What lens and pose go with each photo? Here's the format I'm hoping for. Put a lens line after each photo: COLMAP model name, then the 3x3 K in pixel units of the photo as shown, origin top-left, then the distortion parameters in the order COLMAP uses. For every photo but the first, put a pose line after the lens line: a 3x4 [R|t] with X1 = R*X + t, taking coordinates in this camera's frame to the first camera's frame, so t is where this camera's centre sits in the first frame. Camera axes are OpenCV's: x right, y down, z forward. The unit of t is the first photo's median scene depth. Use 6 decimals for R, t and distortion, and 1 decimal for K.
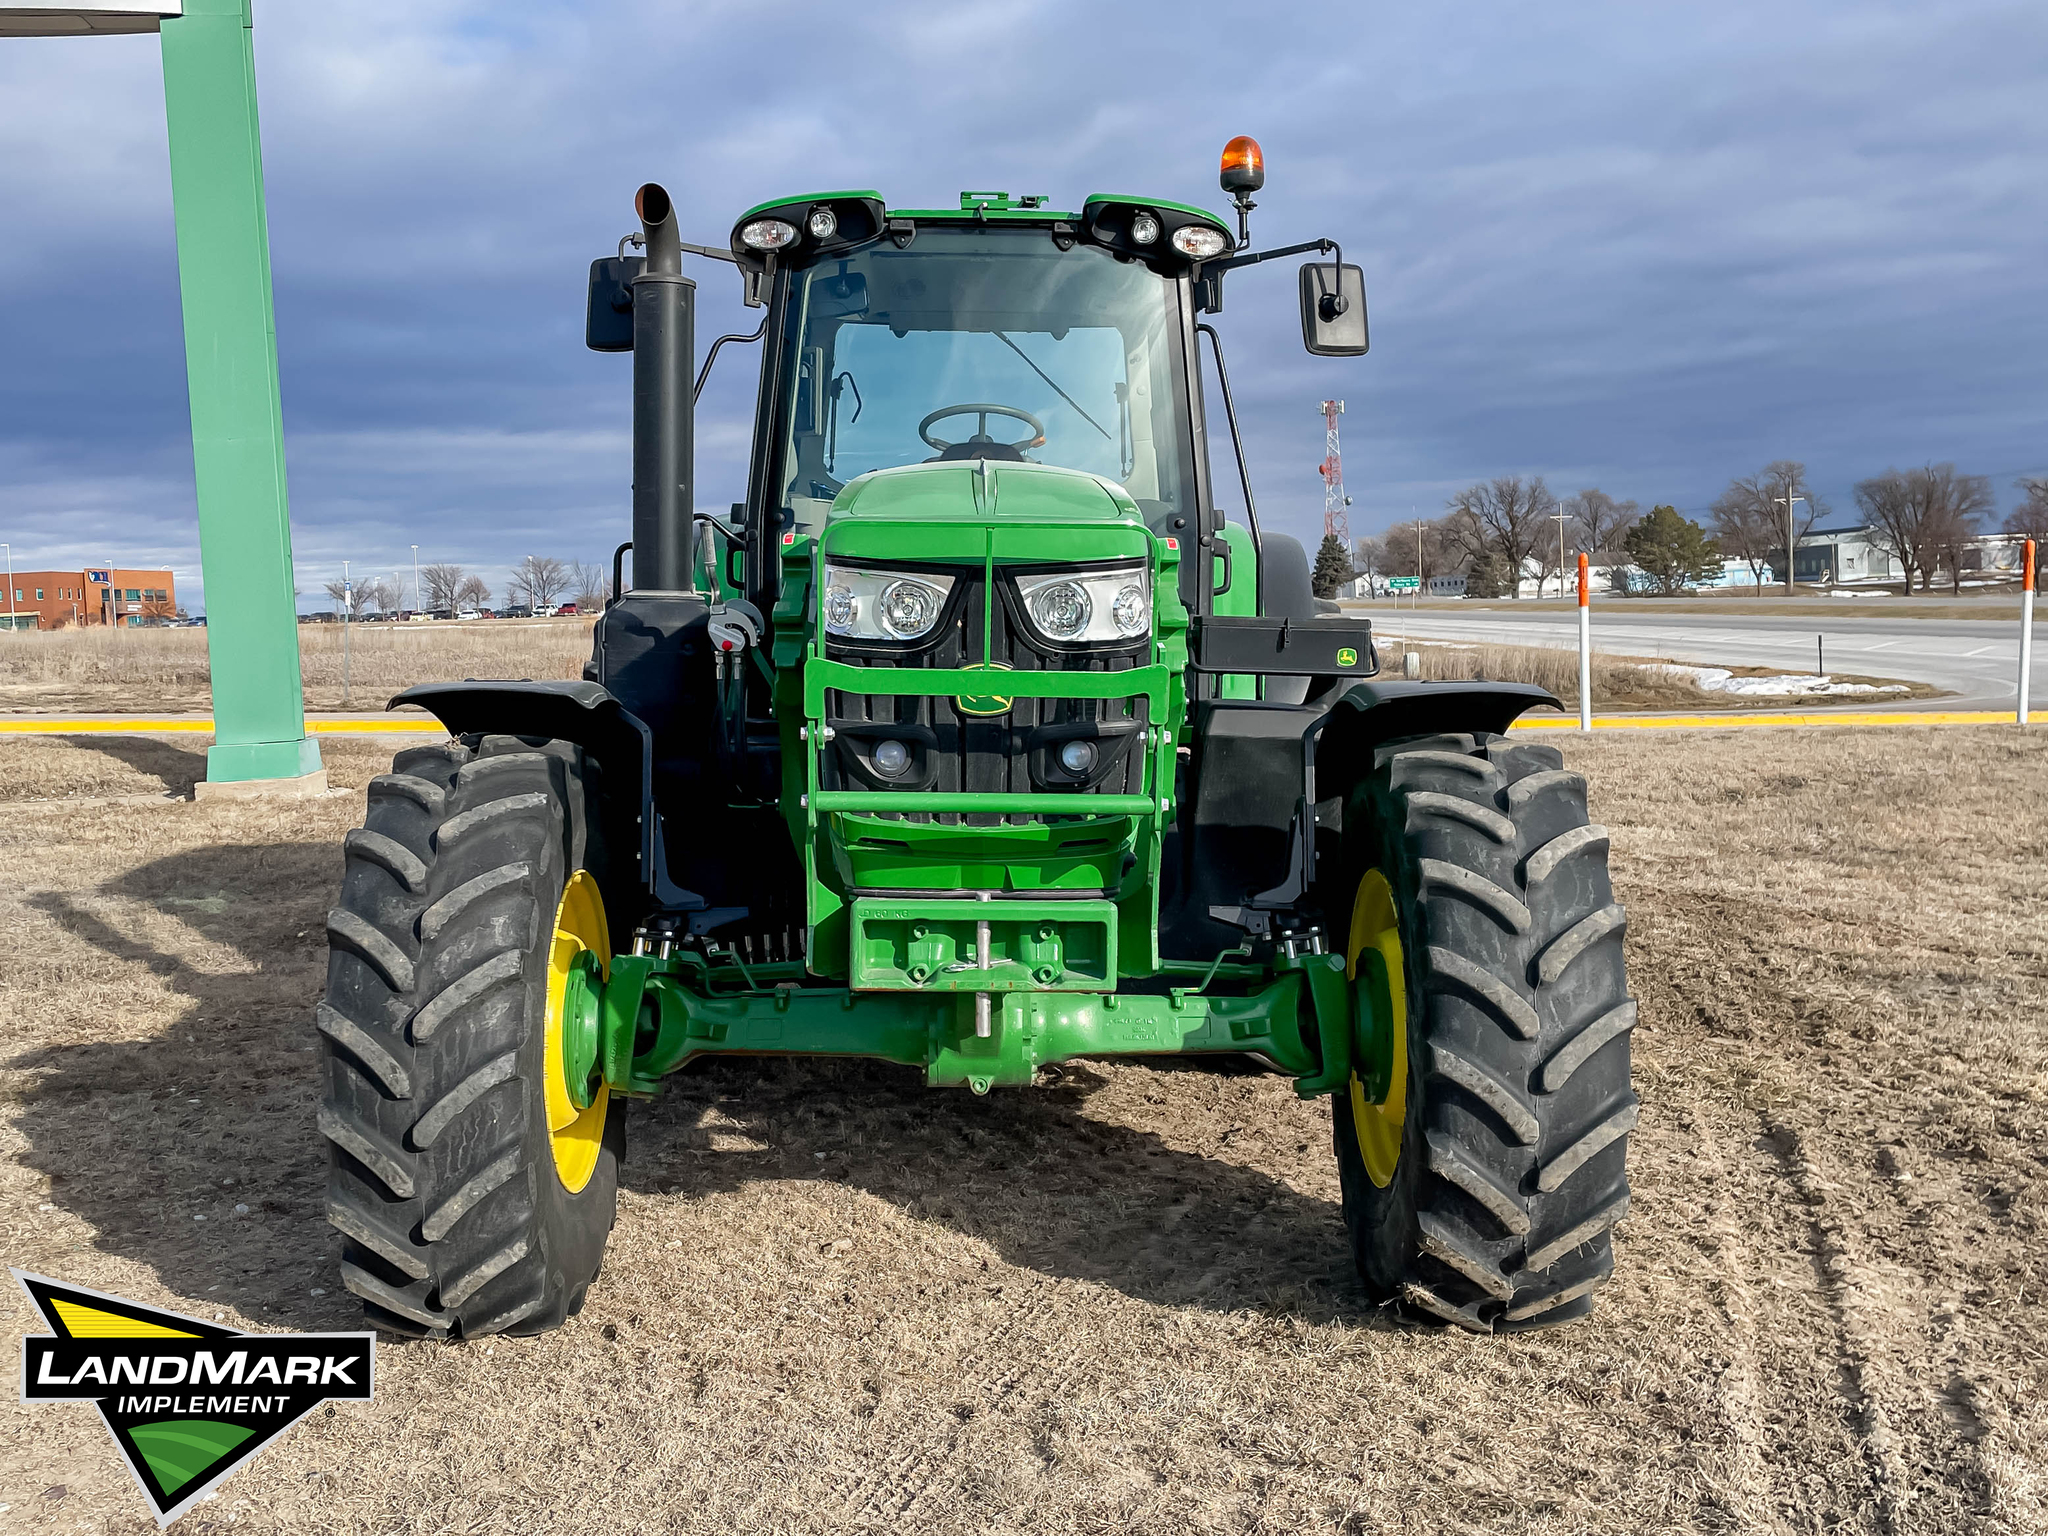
lens RADIAL K [[2060.9, 0, 982.1], [0, 2060.9, 688.7], [0, 0, 1]] dist [0.129139, -0.002086]
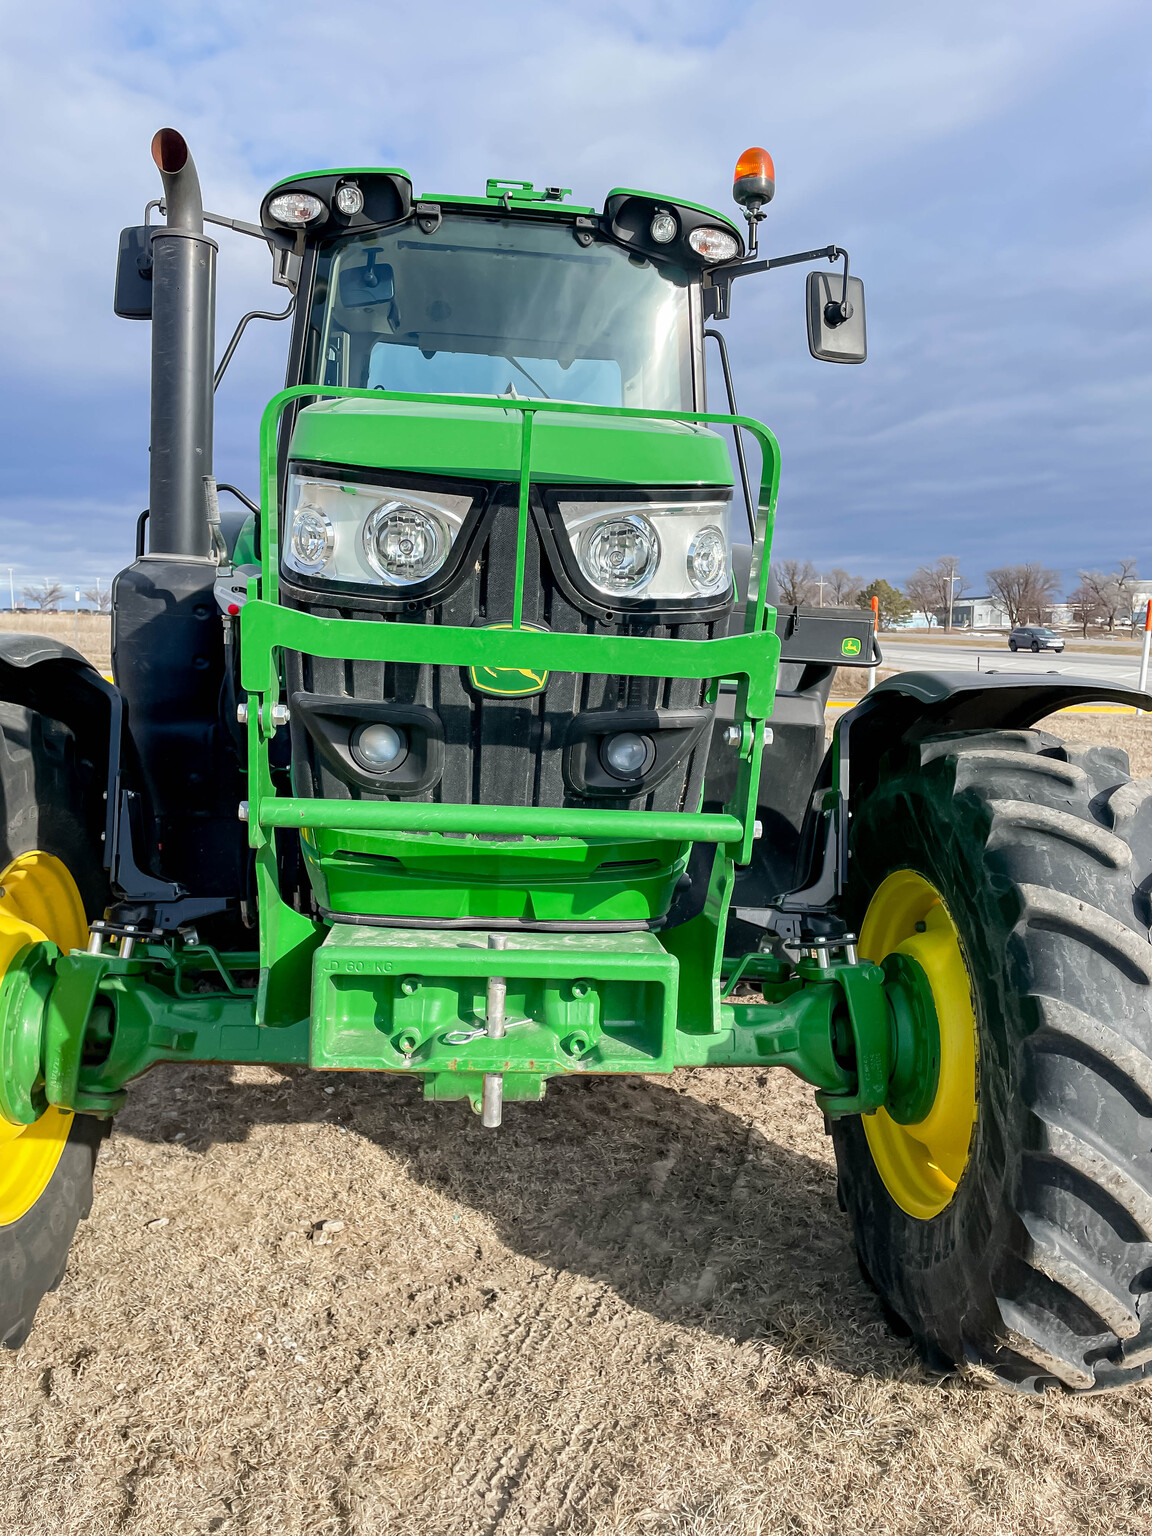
lens RADIAL K [[1154.8, 0, 575.5], [0, 1154.8, 755.5], [0, 0, 1]] dist [0.085747, -0.111739]
pose [[0.996093, 0.031343, 0.082558, -0.006914], [-0.037135, 0.996885, 0.069578, 0.004031], [-0.080120, -0.072372, 0.994154, 0.500001]]
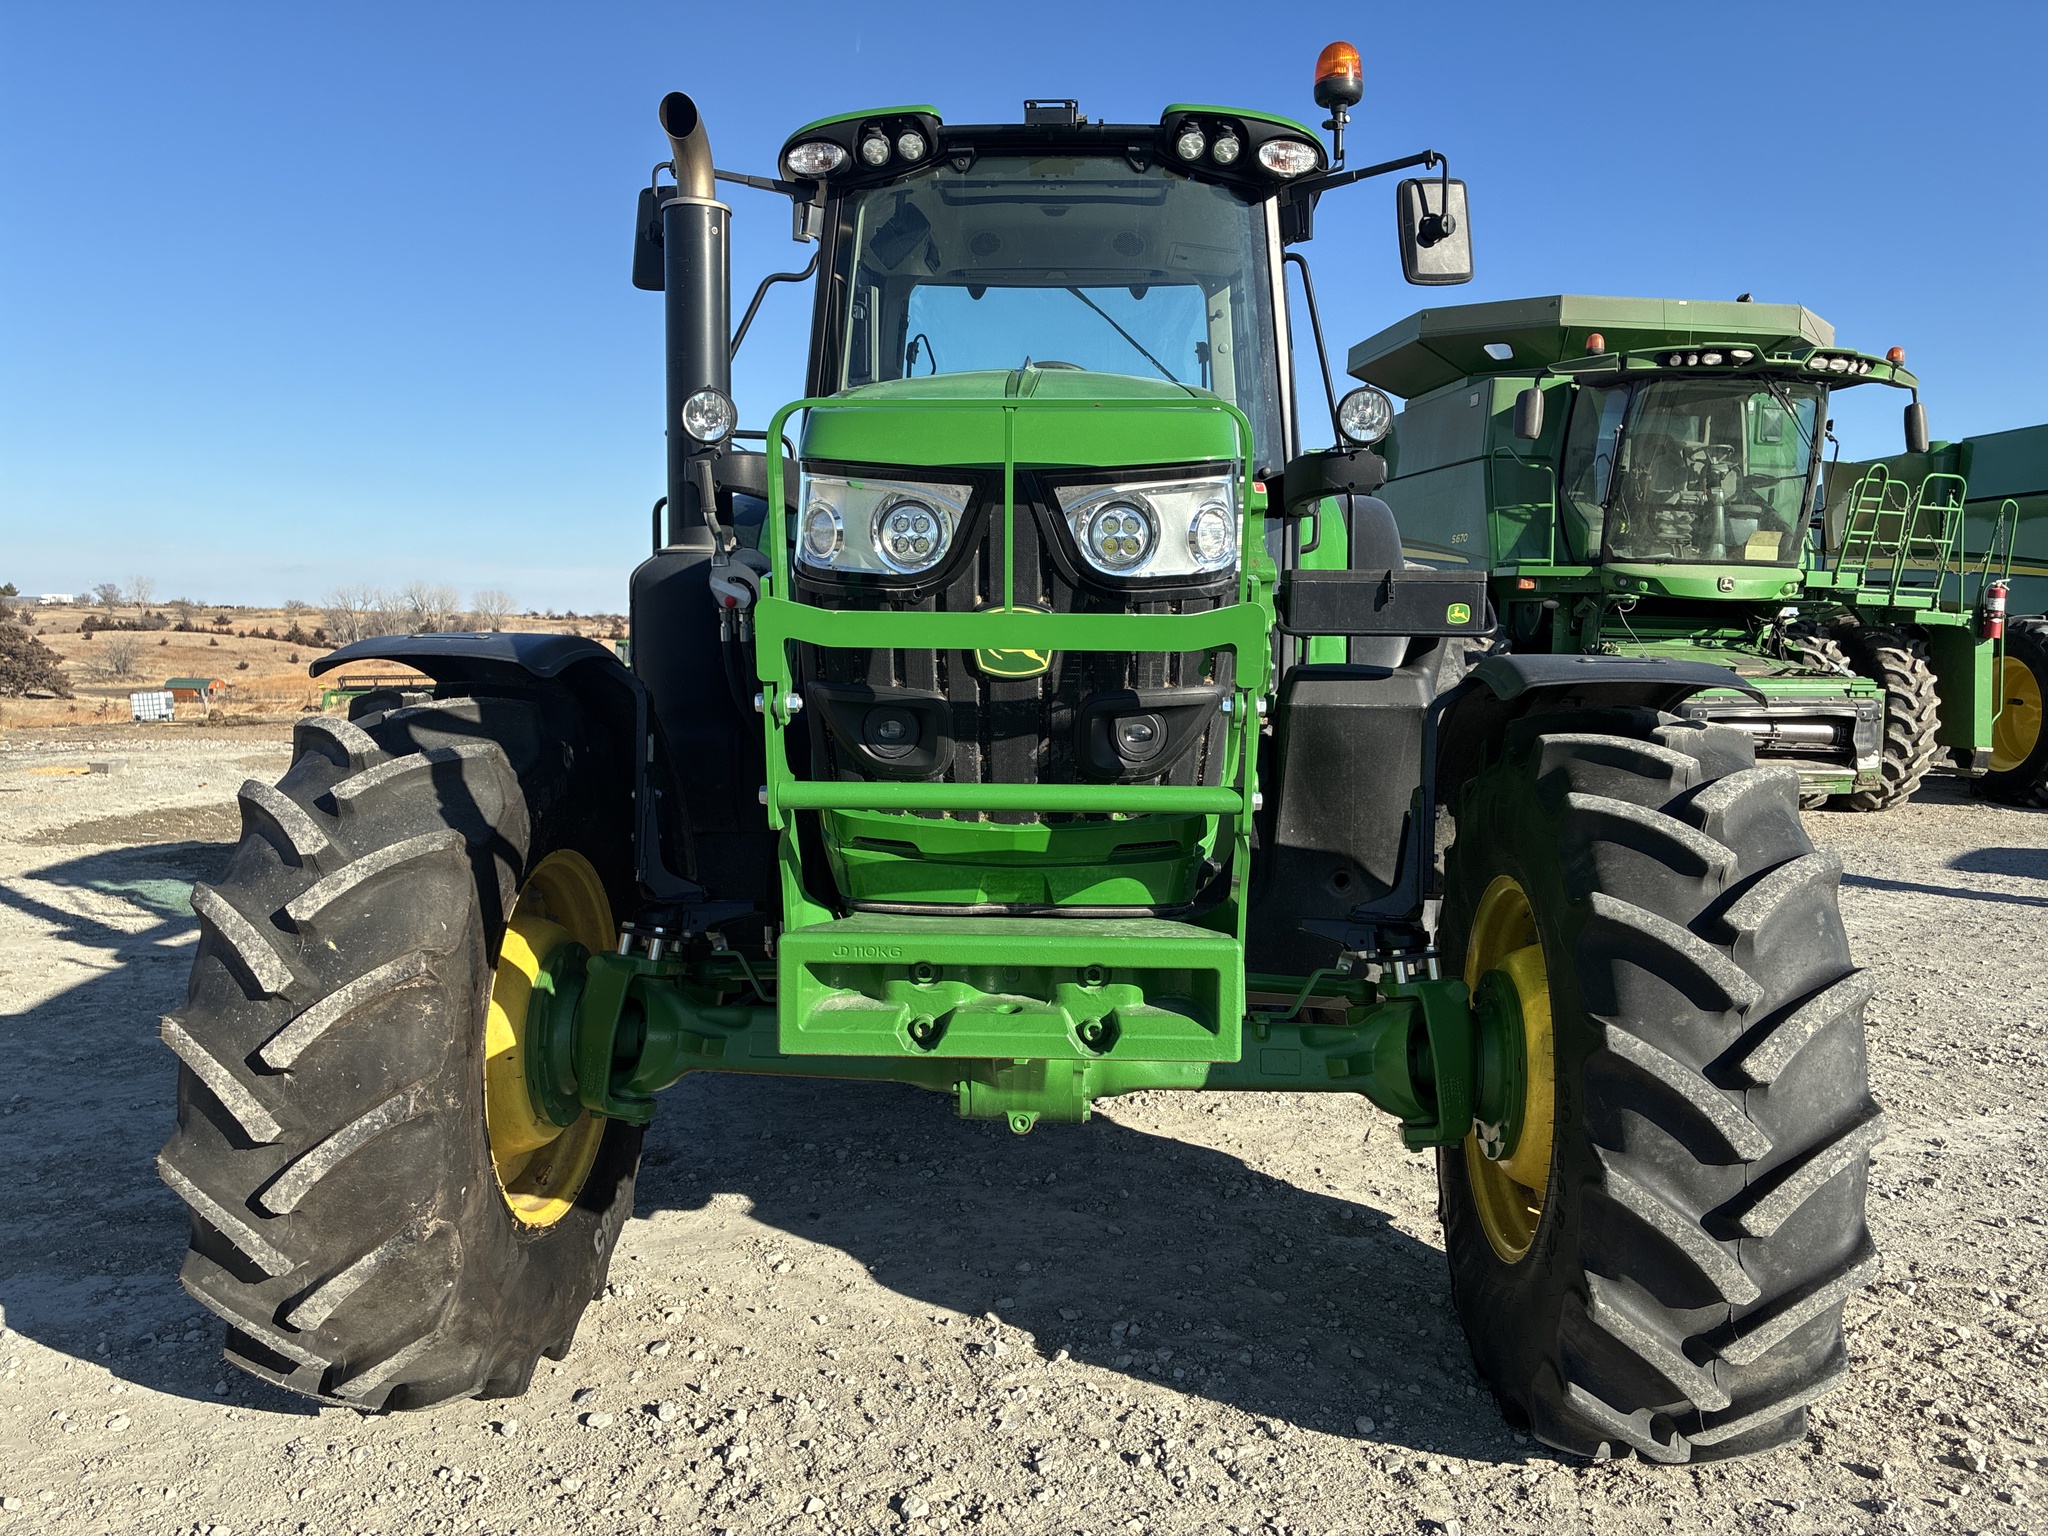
lens RADIAL K [[1539.8, 0, 1024.0], [0, 1539.8, 768.0], [0, 0, 1]] dist [0.085747, -0.111739]
pose [[0.999109, 0.007178, -0.041583, 0.024879], [-0.004530, 0.997977, 0.063421, 0.008405], [0.041954, -0.063177, 0.997120, 0.376452]]
